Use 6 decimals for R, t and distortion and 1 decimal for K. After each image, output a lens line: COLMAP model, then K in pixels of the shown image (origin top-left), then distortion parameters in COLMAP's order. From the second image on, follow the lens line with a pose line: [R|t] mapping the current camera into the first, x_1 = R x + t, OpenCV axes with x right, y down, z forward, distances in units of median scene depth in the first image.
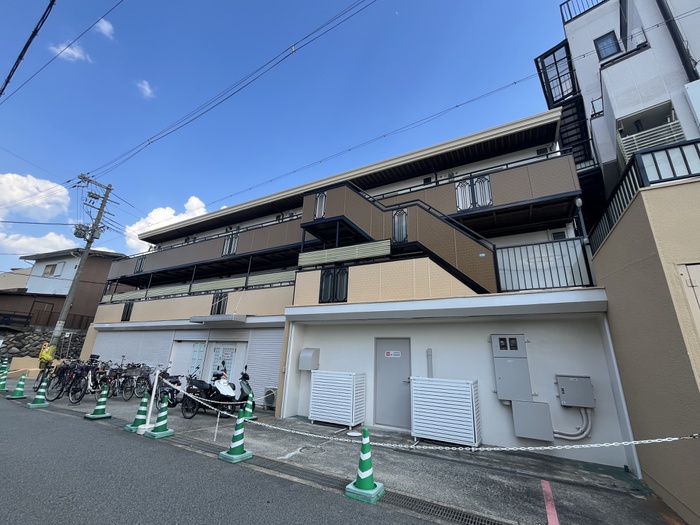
lens RADIAL K [[281.9, 0, 348.6], [0, 281.9, 266.8], [0, 0, 1]] dist [0.000011, -0.000219]
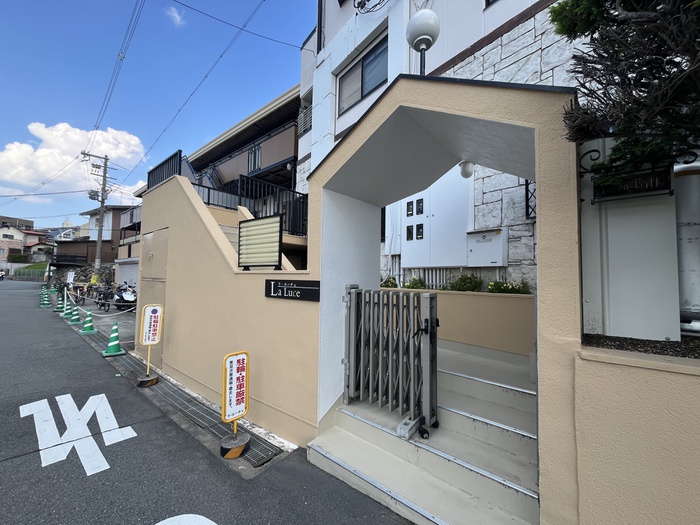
lens RADIAL K [[281.9, 0, 351.2], [0, 281.9, 263.5], [0, 0, 1]] dist [0.000011, -0.000219]
pose [[0.979258, -0.034866, -0.199593, 0.525423], [0.083450, 0.967055, 0.240500, -0.027280], [0.184632, -0.252168, 0.949907, -0.159376]]
